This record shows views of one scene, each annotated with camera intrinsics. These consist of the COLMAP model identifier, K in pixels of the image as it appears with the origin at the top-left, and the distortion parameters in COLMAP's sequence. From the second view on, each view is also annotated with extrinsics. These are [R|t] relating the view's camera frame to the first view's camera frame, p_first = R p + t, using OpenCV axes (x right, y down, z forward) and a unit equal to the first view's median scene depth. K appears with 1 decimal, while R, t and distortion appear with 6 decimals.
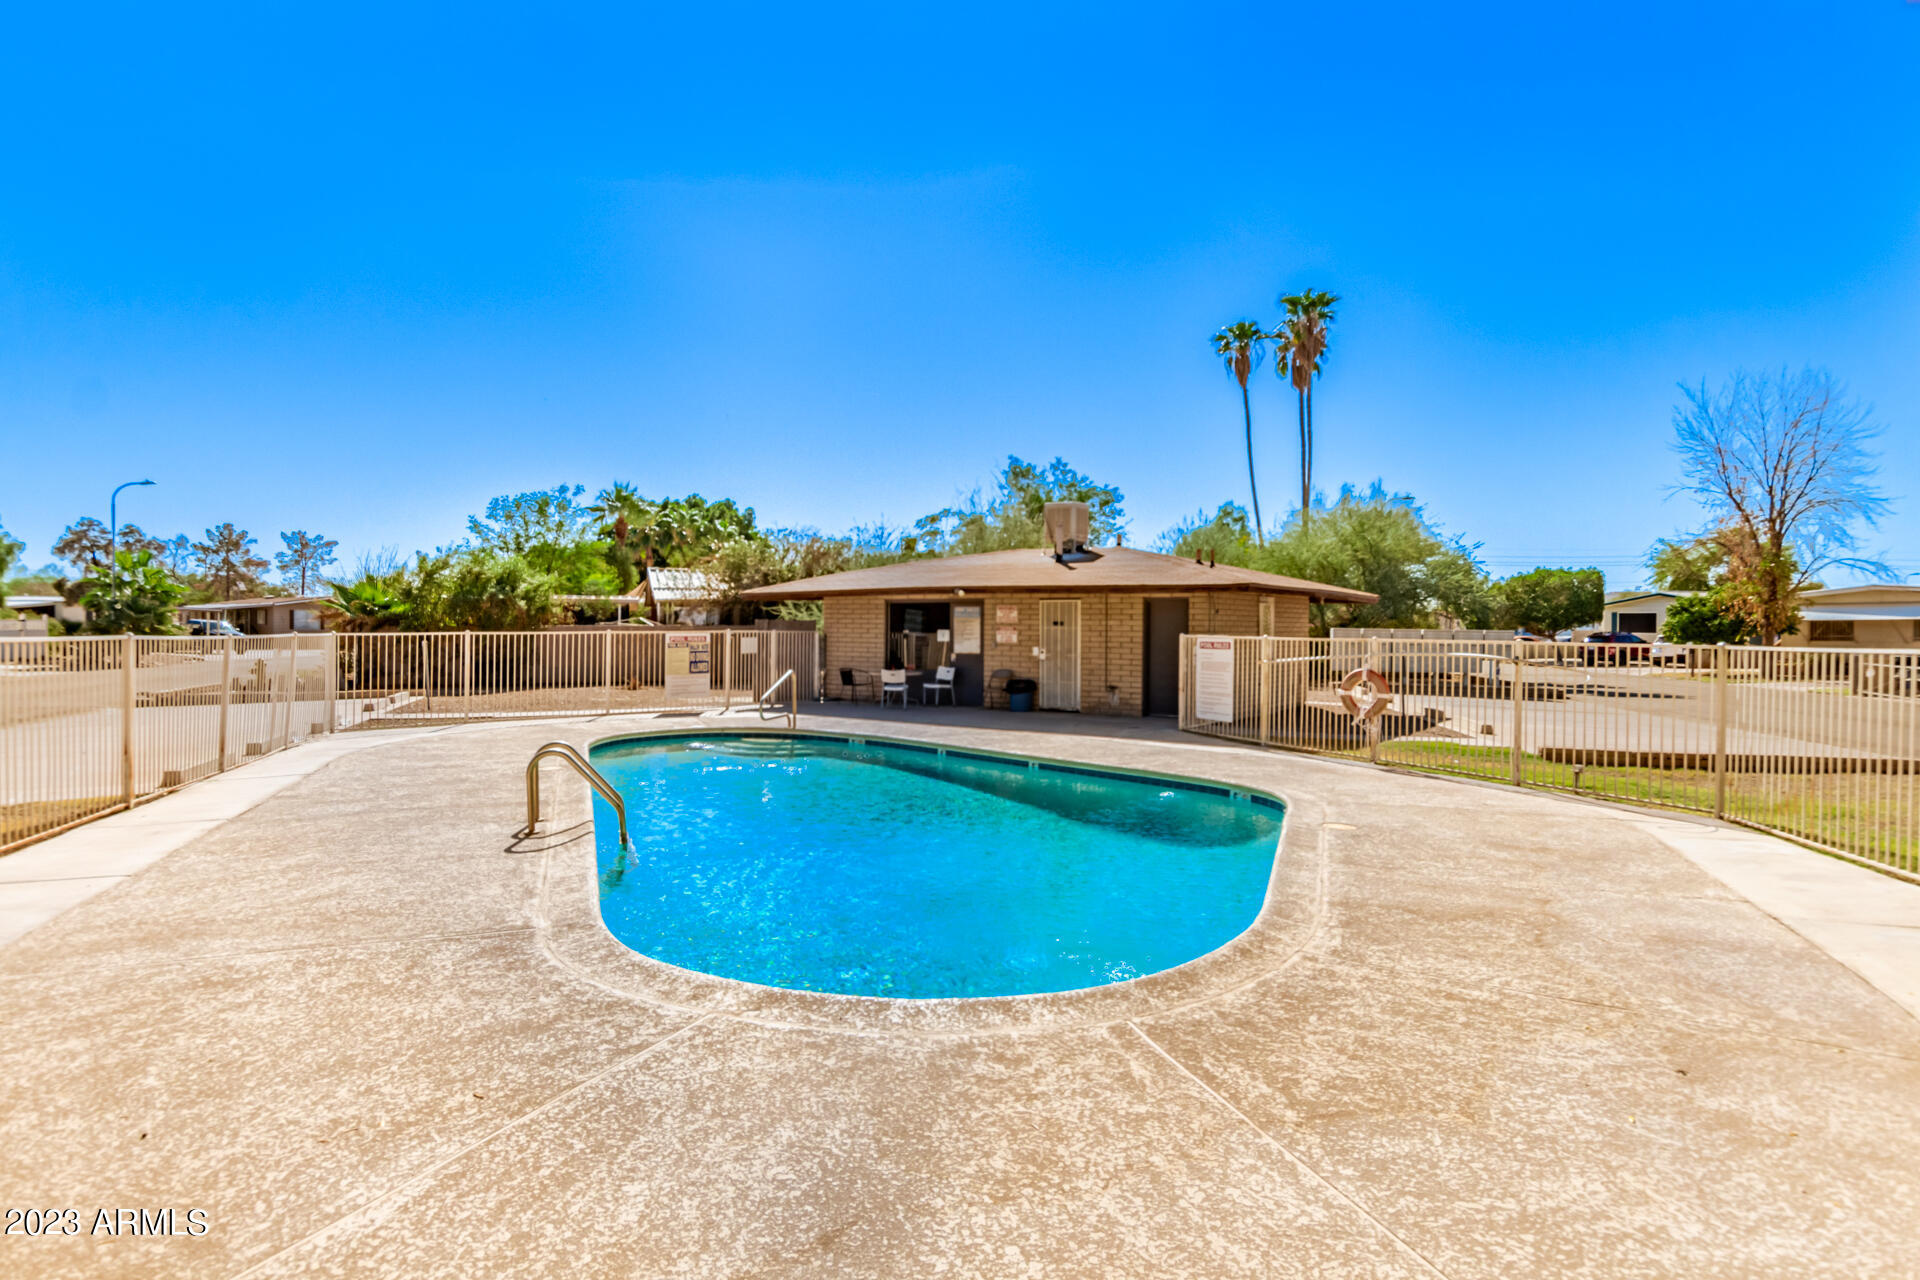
lens RADIAL K [[1105.2, 0, 960.0], [0, 1105.2, 640.0], [0, 0, 1]] dist [0.000665, 0.000019]
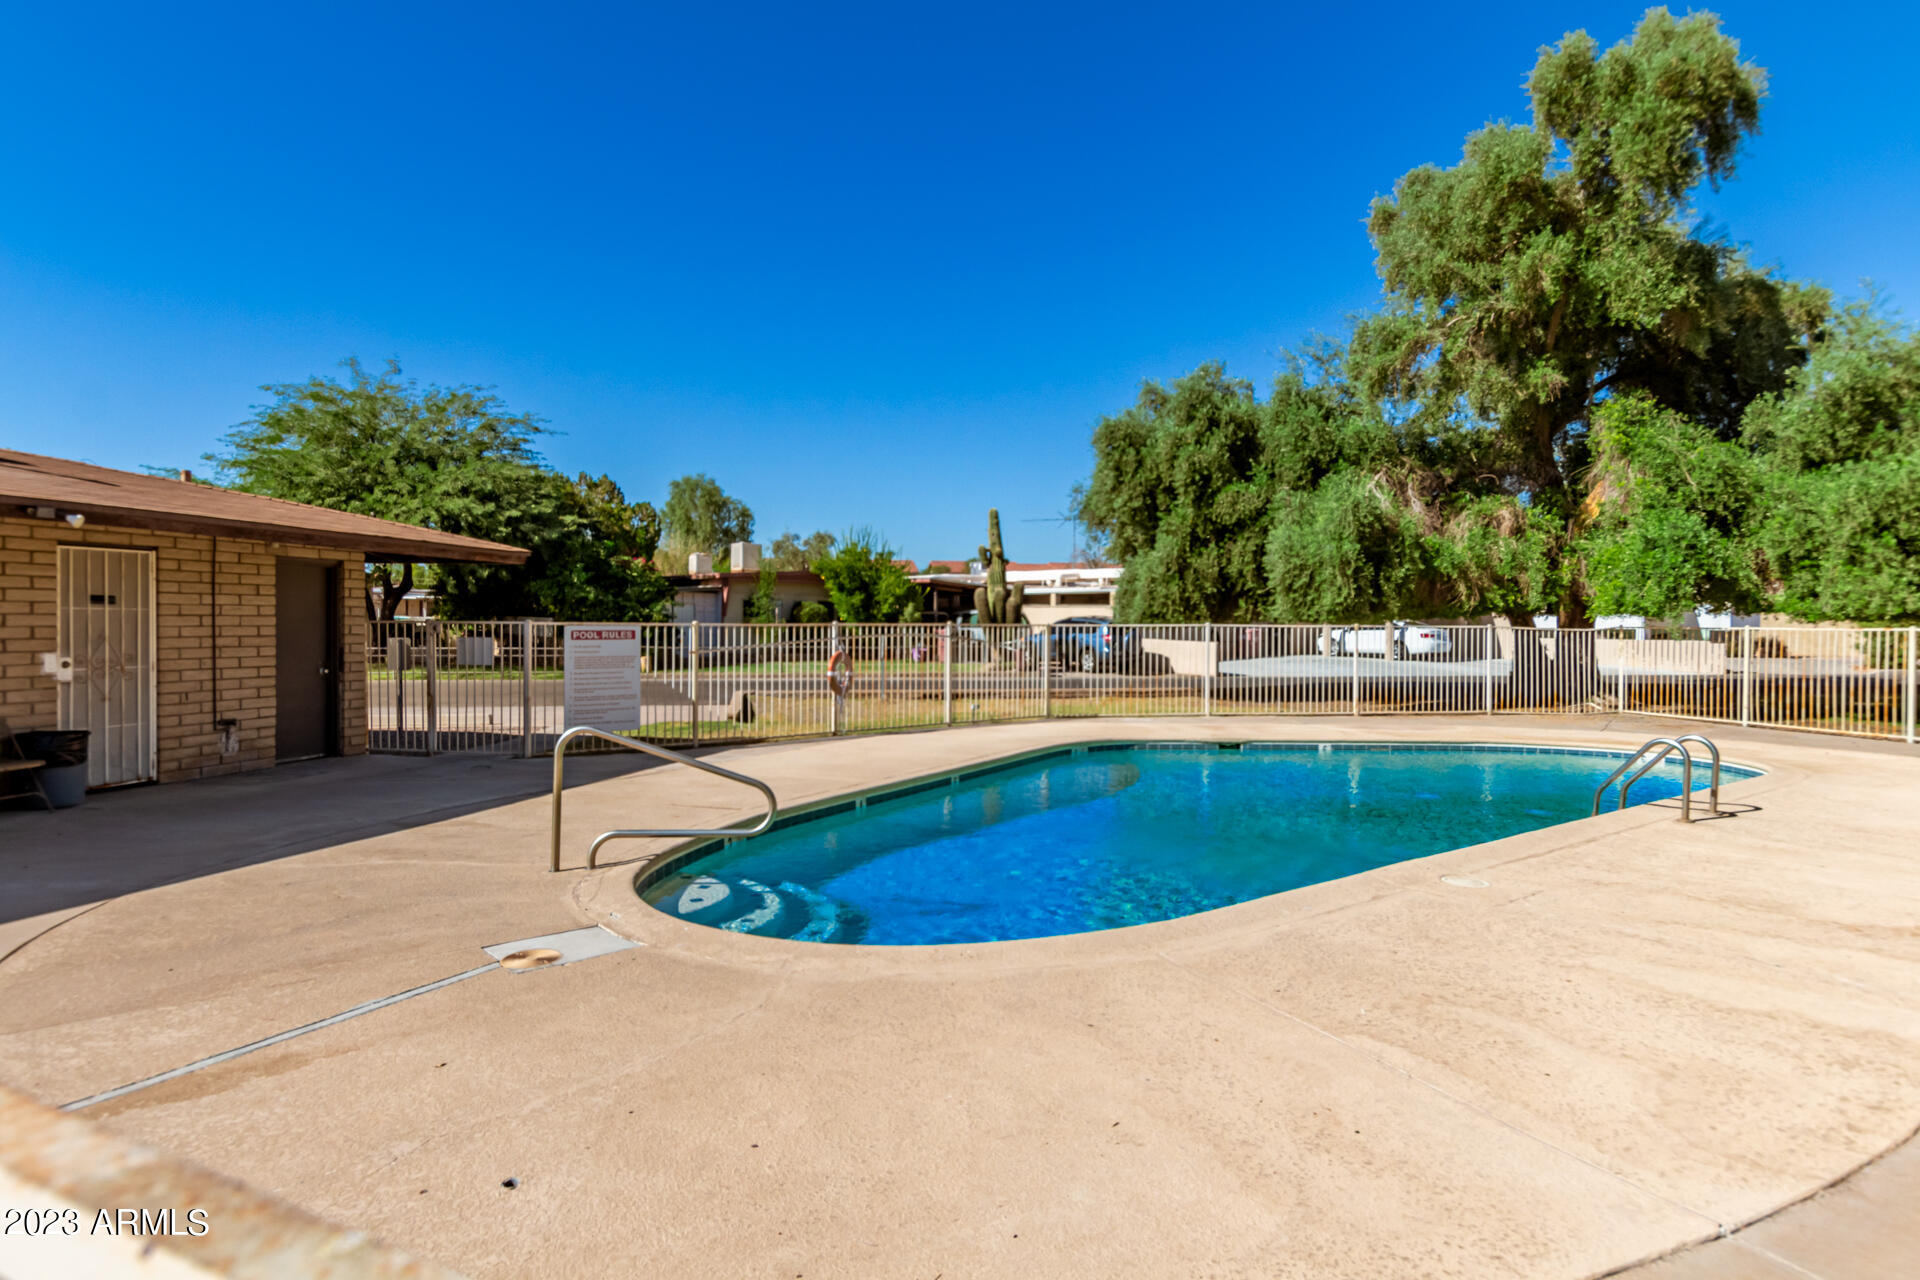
lens RADIAL K [[1105.2, 0, 960.0], [0, 1105.2, 640.0], [0, 0, 1]] dist [0.000665, 0.000019]
pose [[-0.334583, -0.025339, 0.942026, -0.438912], [0.006955, 0.999545, 0.029356, -0.008744], [-0.942341, 0.016374, -0.334254, 0.779852]]
